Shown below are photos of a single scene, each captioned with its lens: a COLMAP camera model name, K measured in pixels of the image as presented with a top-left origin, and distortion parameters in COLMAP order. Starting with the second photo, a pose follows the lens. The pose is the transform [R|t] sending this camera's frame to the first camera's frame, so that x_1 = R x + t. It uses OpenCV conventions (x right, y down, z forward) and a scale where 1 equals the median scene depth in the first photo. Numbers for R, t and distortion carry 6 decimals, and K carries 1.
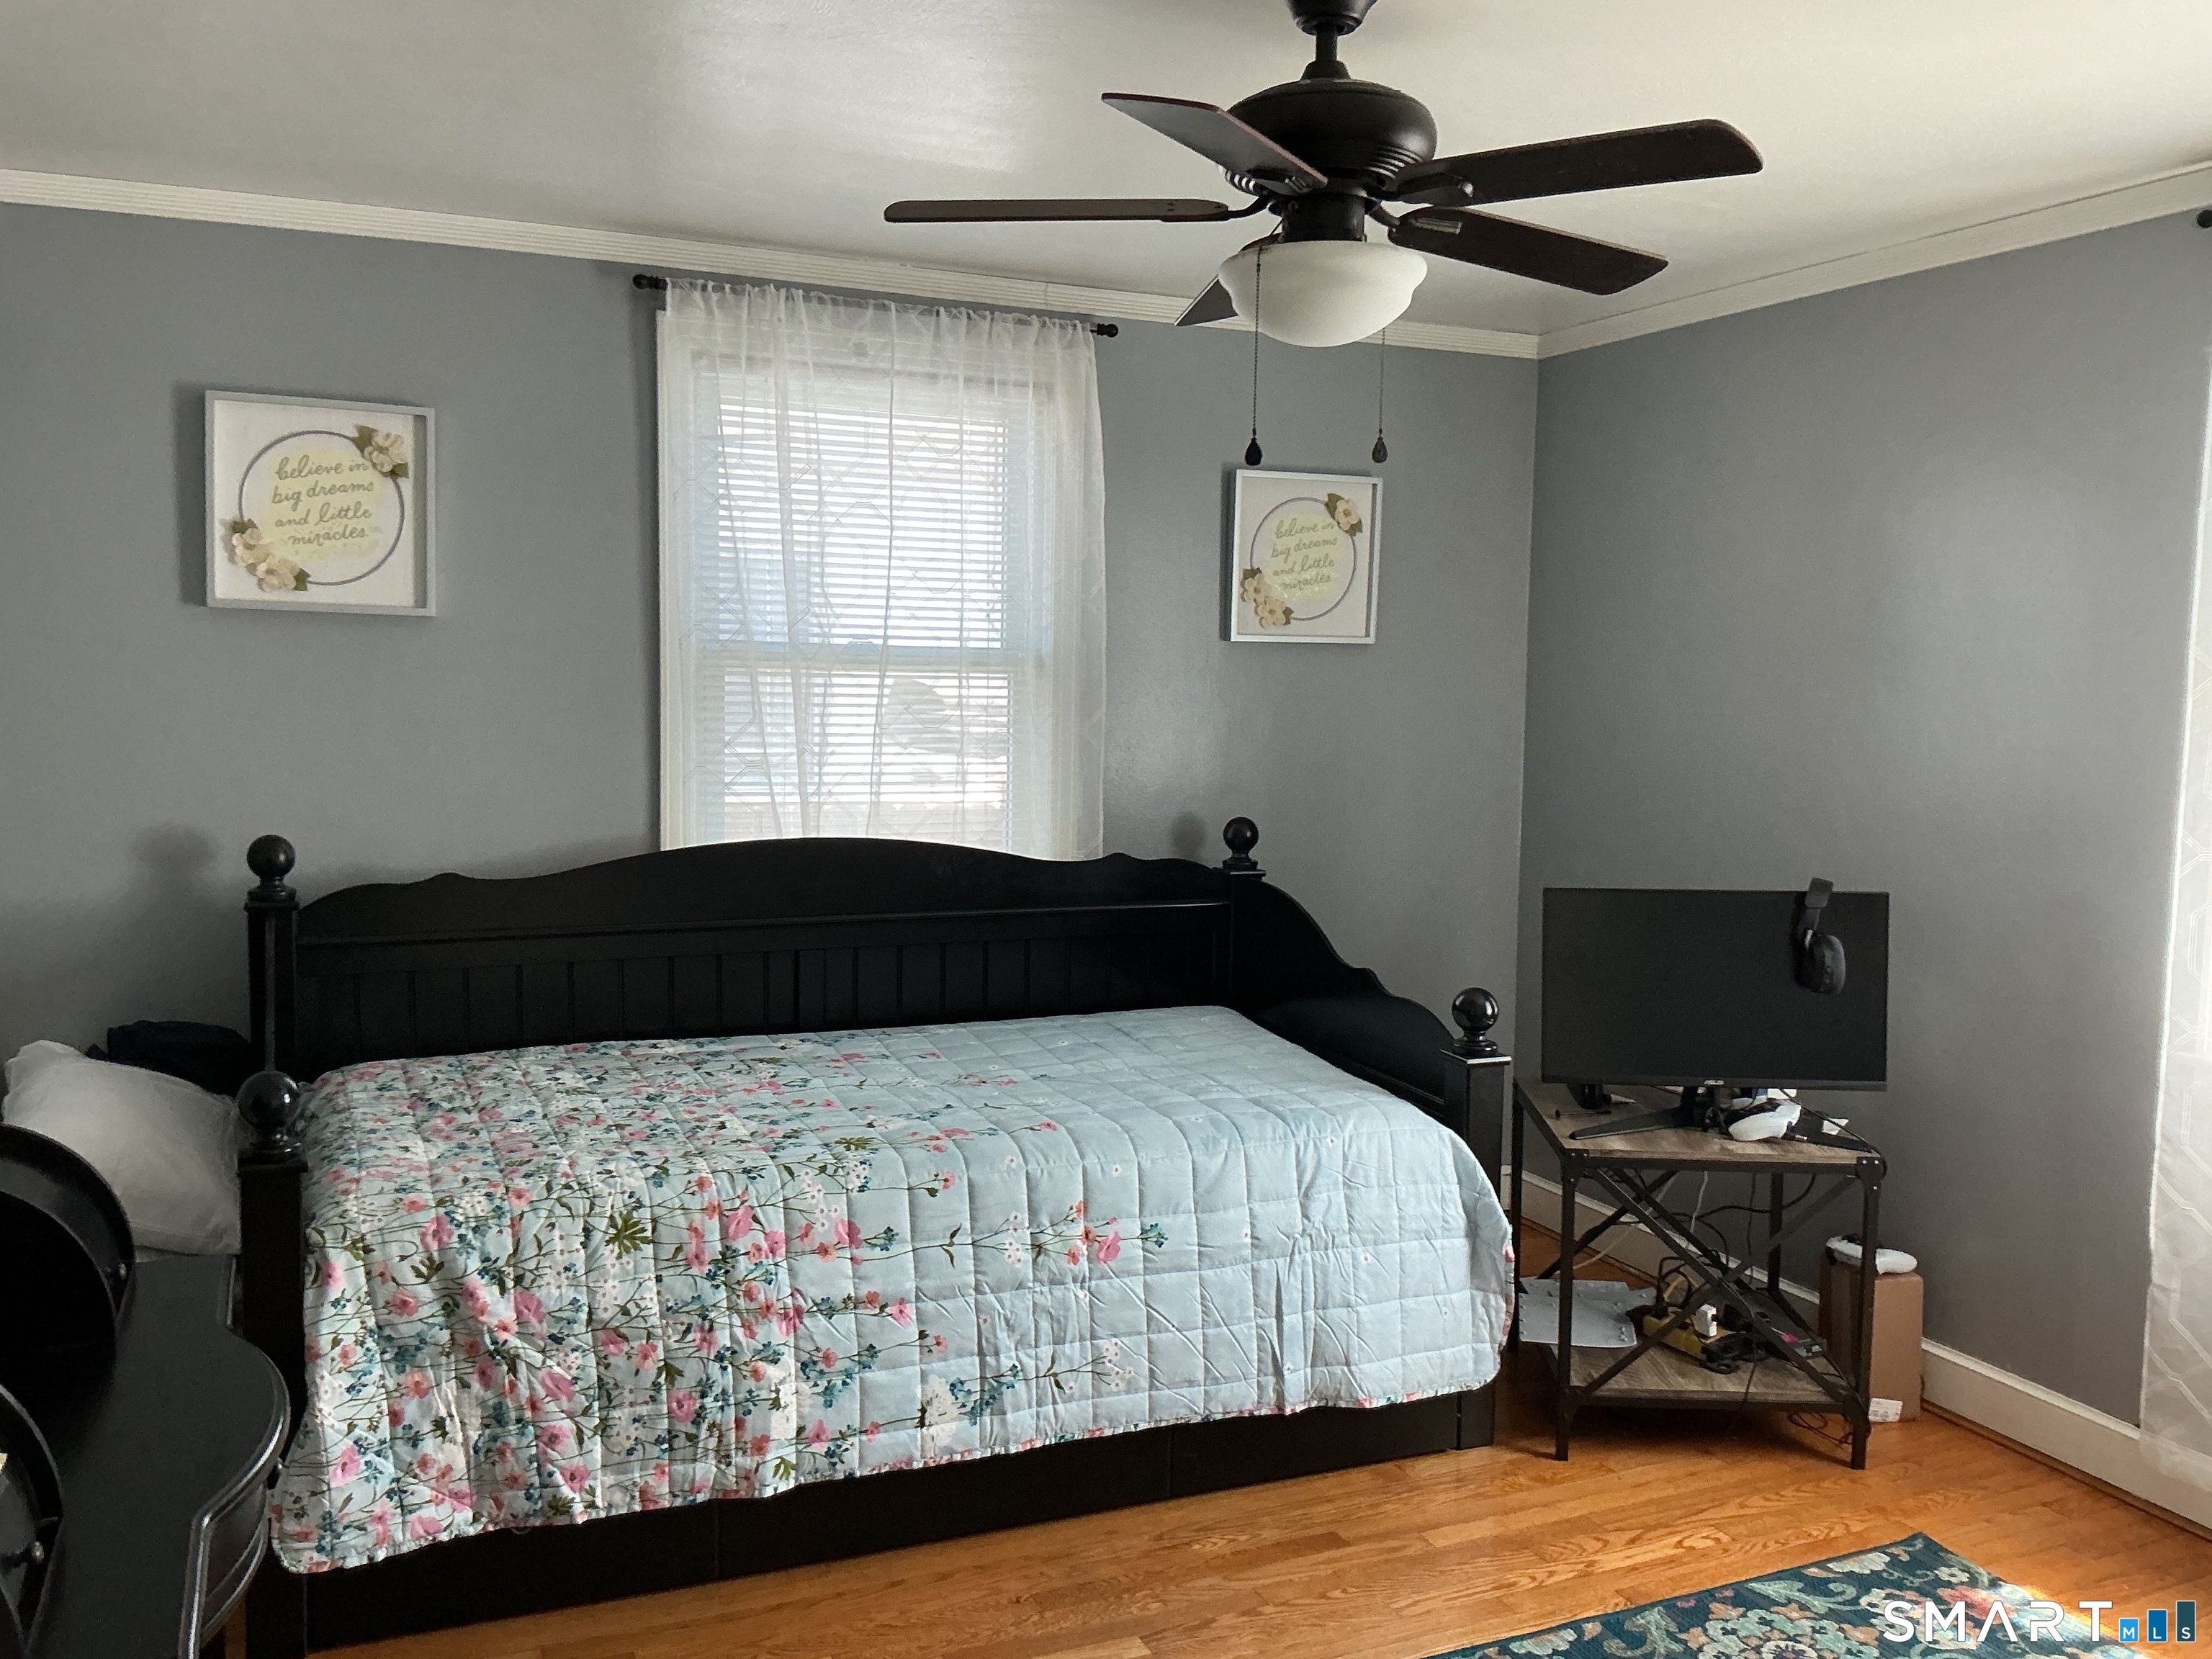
lens RADIAL K [[1815.9, 0, 1101.2], [0, 1815.9, 833.3], [0, 0, 1]] dist [0.134383, -0.304665]
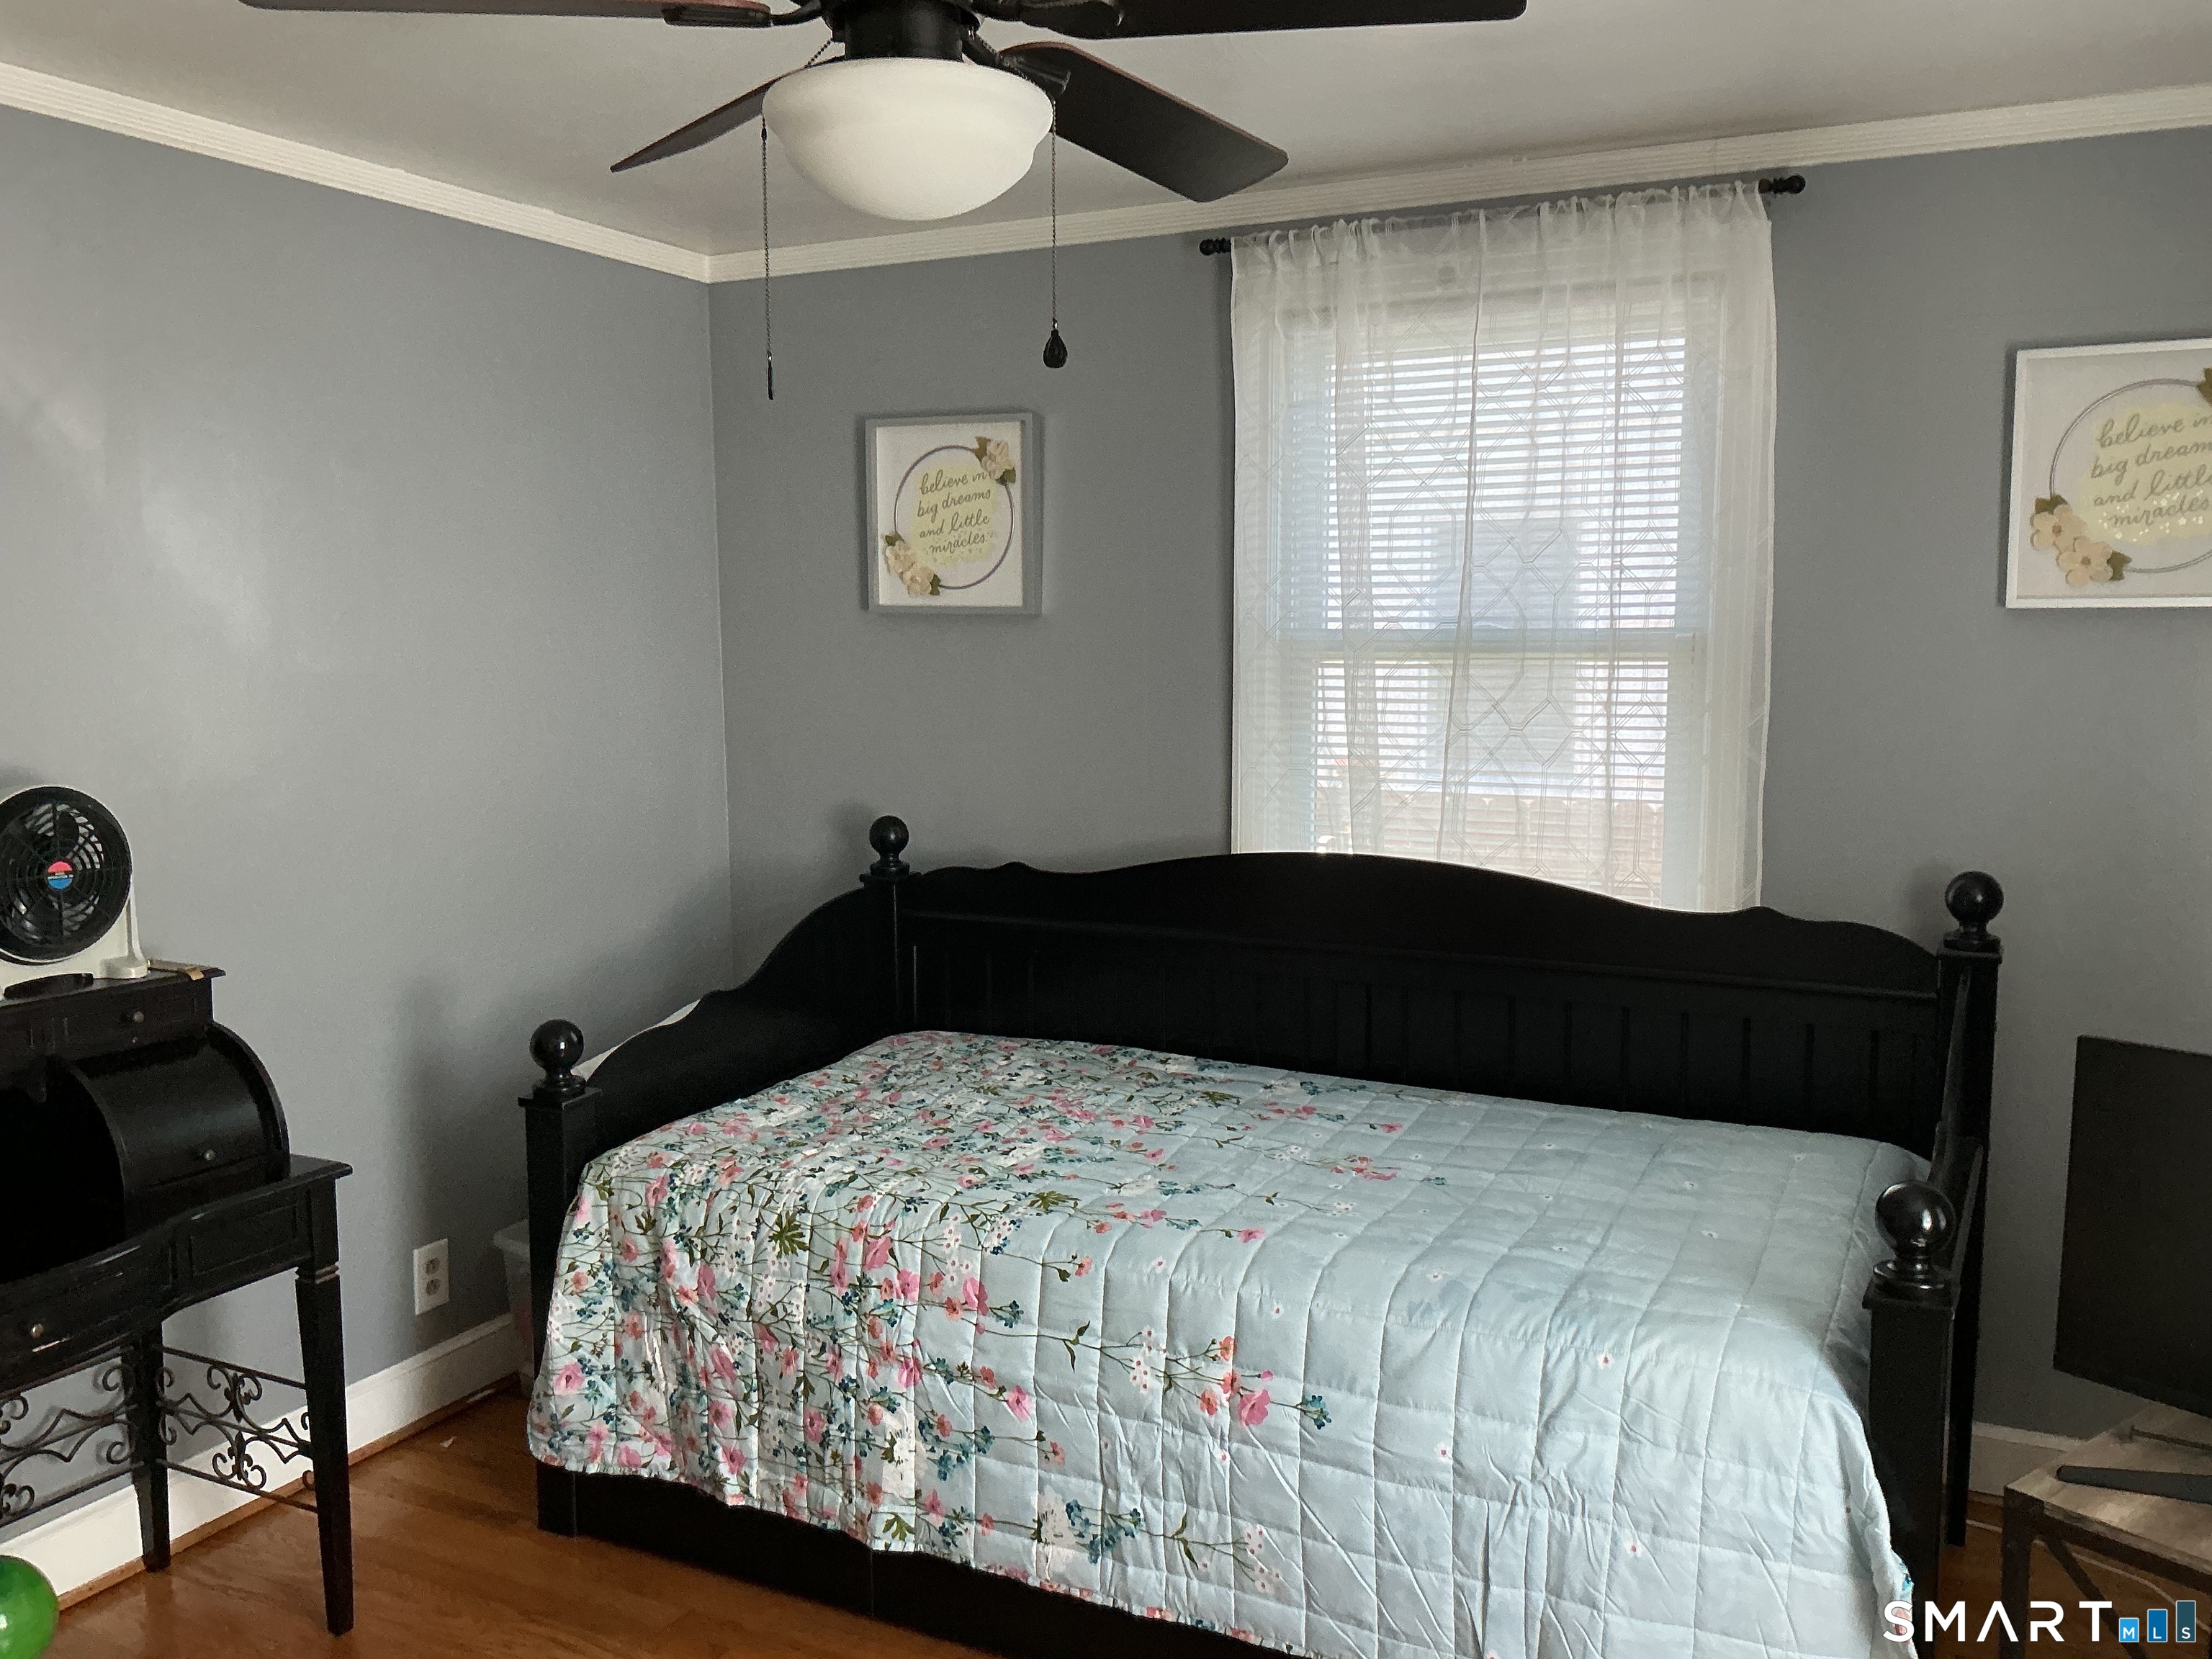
lens RADIAL K [[1815.9, 0, 1101.2], [0, 1815.9, 833.3], [0, 0, 1]] dist [0.134383, -0.304665]
pose [[0.639791, 0.064612, -0.765828, 0.575175], [-0.056096, 0.997728, 0.037313, -0.044436], [0.766499, 0.019088, 0.641962, 0.469196]]
